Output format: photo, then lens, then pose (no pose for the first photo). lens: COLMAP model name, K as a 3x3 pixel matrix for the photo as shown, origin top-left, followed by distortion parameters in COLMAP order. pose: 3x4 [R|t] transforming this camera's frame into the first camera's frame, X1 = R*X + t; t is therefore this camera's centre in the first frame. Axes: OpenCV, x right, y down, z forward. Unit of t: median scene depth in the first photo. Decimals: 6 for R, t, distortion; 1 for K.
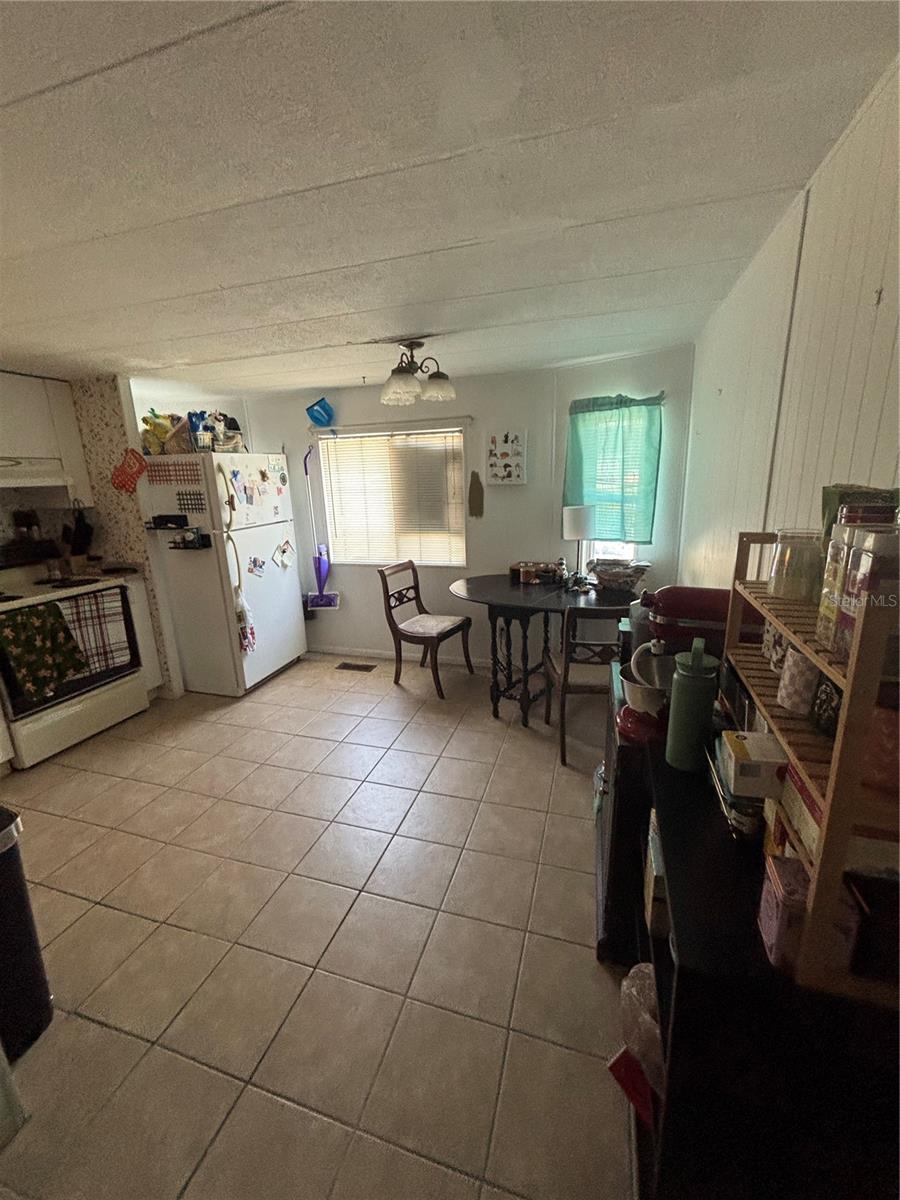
lens RADIAL K [[479.9, 0, 454.9], [0, 479.9, 599.2], [0, 0, 1]] dist [-0.010077, 0.000080]
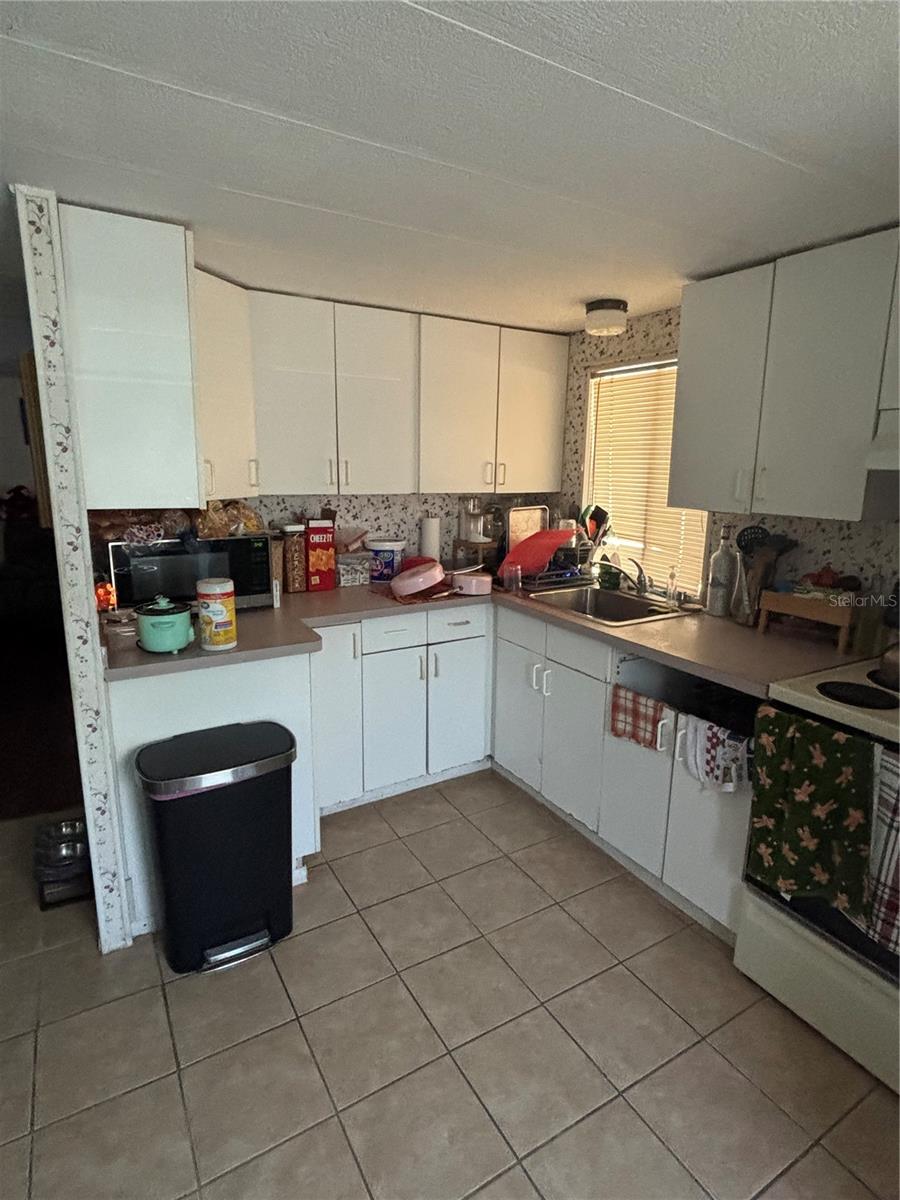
lens RADIAL K [[637.2, 0, 457.4], [0, 637.2, 595.8], [0, 0, 1]] dist [-0.000332, -0.000964]
pose [[-0.669654, 0.168719, -0.723255, -0.182853], [-0.181391, 0.907203, 0.379578, -0.222912], [0.720181, 0.385378, -0.576908, 0.870771]]
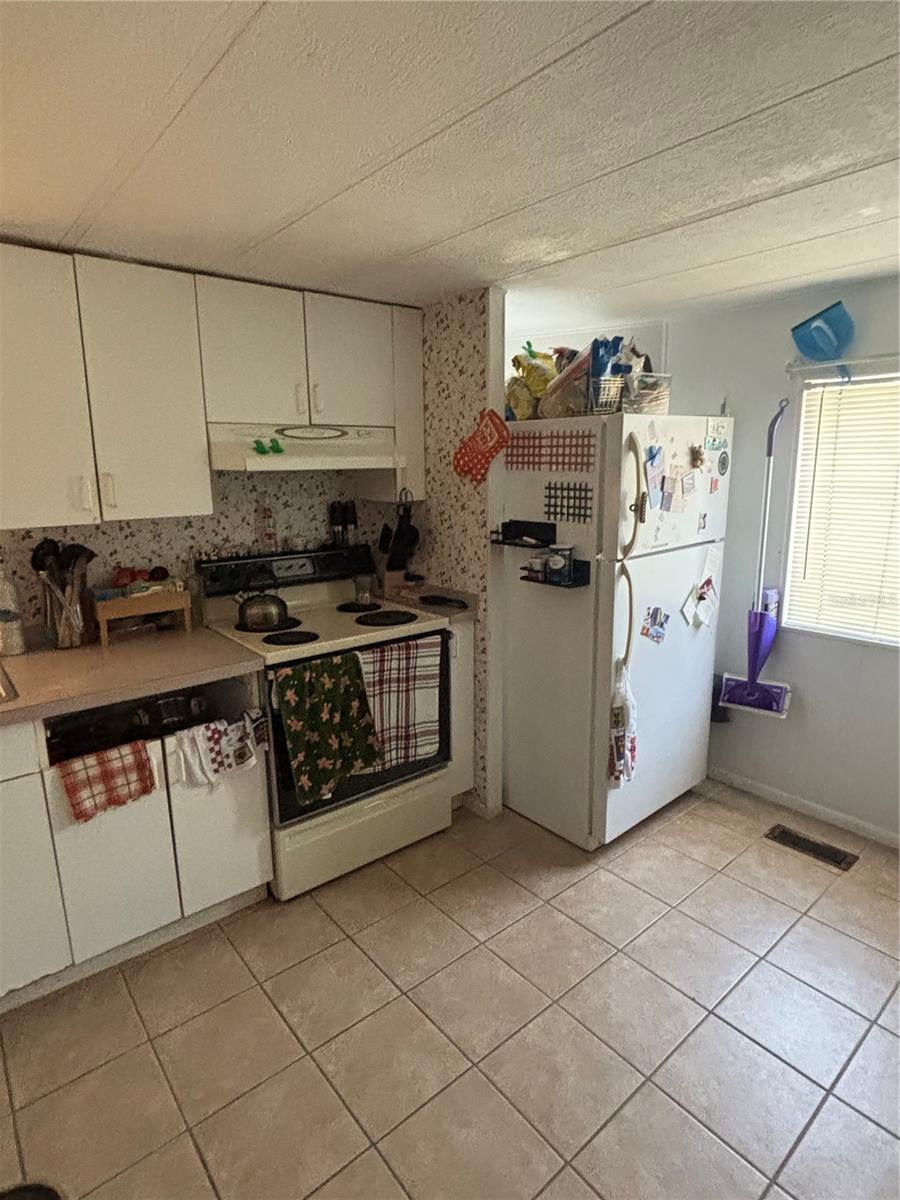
lens RADIAL K [[637.2, 0, 457.4], [0, 637.2, 595.8], [0, 0, 1]] dist [-0.000332, -0.000964]
pose [[0.839503, 0.127239, -0.528246, -0.251312], [-0.144754, 0.989433, 0.008277, -0.081778], [0.523718, 0.069517, 0.849051, 0.303562]]
